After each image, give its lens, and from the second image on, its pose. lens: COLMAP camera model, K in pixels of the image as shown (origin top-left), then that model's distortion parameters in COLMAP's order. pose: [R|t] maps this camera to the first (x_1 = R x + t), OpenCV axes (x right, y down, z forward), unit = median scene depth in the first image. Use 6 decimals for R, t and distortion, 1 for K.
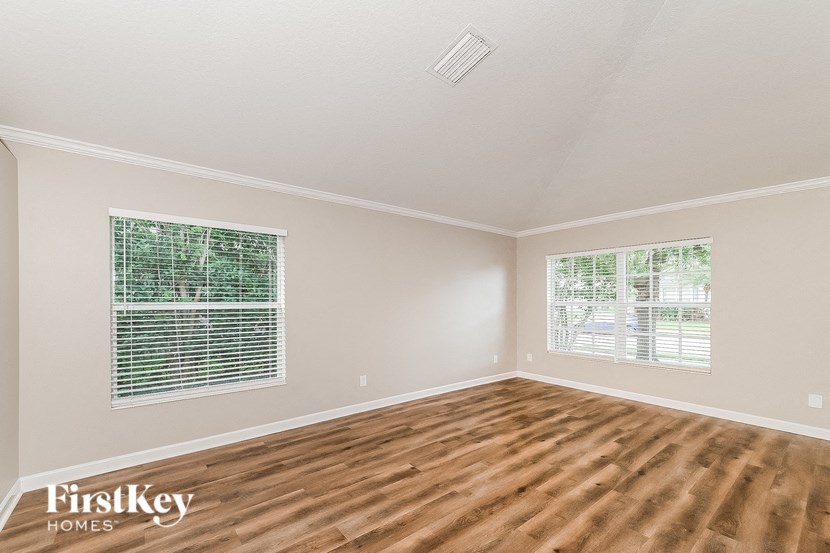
lens RADIAL K [[340.4, 0, 419.7], [0, 340.4, 304.9], [0, 0, 1]] dist [0.000558, 0.000112]
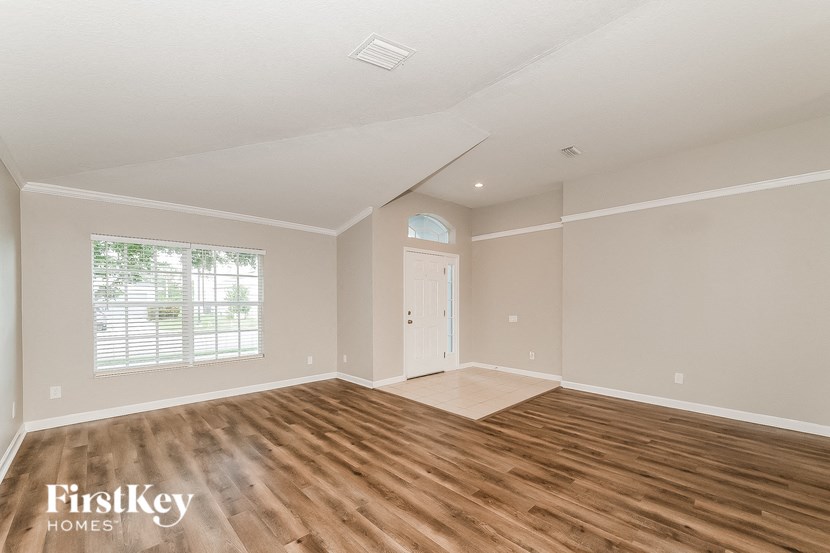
lens RADIAL K [[340.4, 0, 419.7], [0, 340.4, 304.9], [0, 0, 1]] dist [0.000558, 0.000112]
pose [[-0.086992, -0.013303, 0.996120, -0.610205], [0.009901, 0.999850, 0.014218, -0.011451], [-0.996160, 0.011099, -0.086847, 0.674676]]
